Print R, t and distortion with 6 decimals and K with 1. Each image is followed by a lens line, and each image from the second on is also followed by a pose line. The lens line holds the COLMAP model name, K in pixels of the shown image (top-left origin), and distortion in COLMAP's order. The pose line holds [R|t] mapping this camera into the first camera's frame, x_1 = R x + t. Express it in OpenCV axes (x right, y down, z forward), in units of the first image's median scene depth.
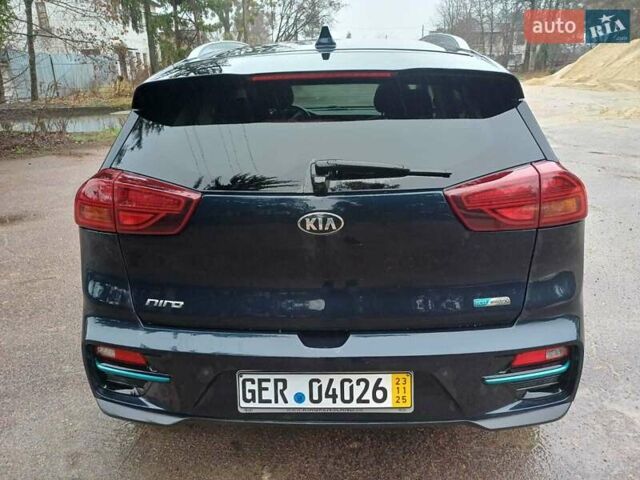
lens RADIAL K [[471.2, 0, 323.9], [0, 471.2, 212.1], [0, 0, 1]] dist [0.041591, -0.002425]
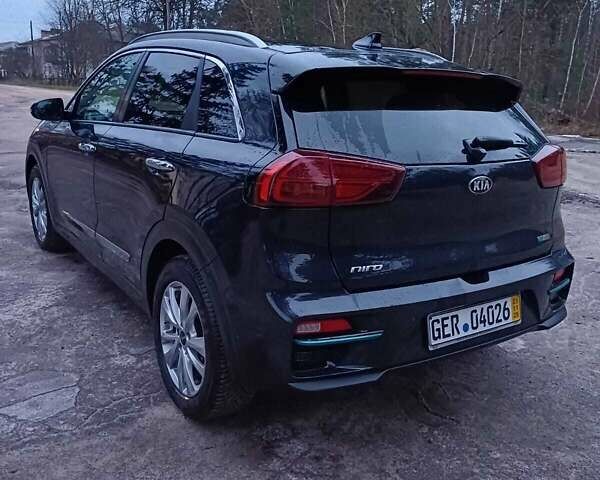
lens RADIAL K [[592.8, 0, 303.3], [0, 592.8, 241.0], [0, 0, 1]] dist [0.065968, -0.123868]
pose [[0.798985, -0.088086, 0.594865, -1.311507], [0.110333, 0.993894, -0.001019, 0.117872], [-0.591143, 0.066447, 0.803825, -0.027867]]
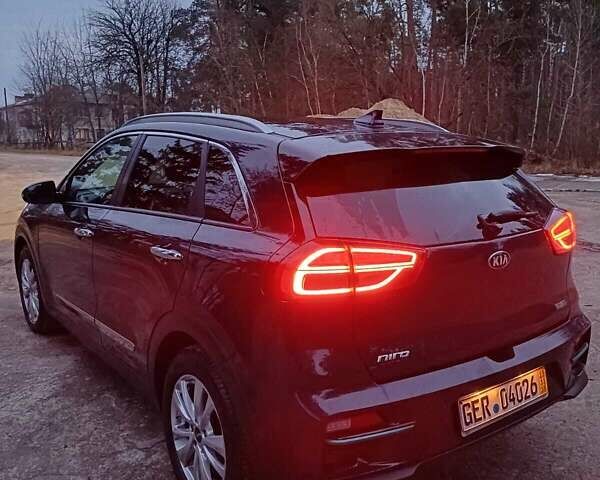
lens RADIAL K [[596.2, 0, 300.0], [0, 596.2, 240.0], [0, 0, 1]] dist [0.017952, -0.015380]
pose [[0.776945, -0.083145, 0.624054, -1.350220], [0.166709, 0.983028, -0.076580, 0.003671], [-0.607095, 0.163534, 0.777619, 0.051683]]
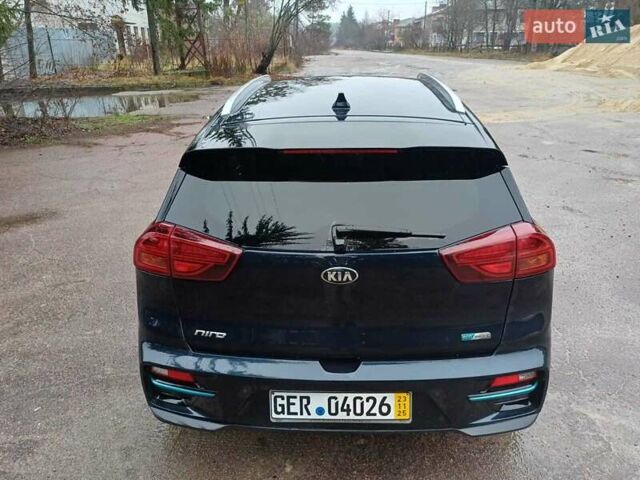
lens RADIAL K [[471.5, 0, 328.9], [0, 471.5, 213.1], [0, 0, 1]] dist [0.052599, -0.002619]
pose [[0.999858, 0.009821, 0.013726, -0.050782], [-0.010551, 0.998475, 0.054191, -0.194773], [-0.013173, -0.054328, 0.998436, -0.217756]]
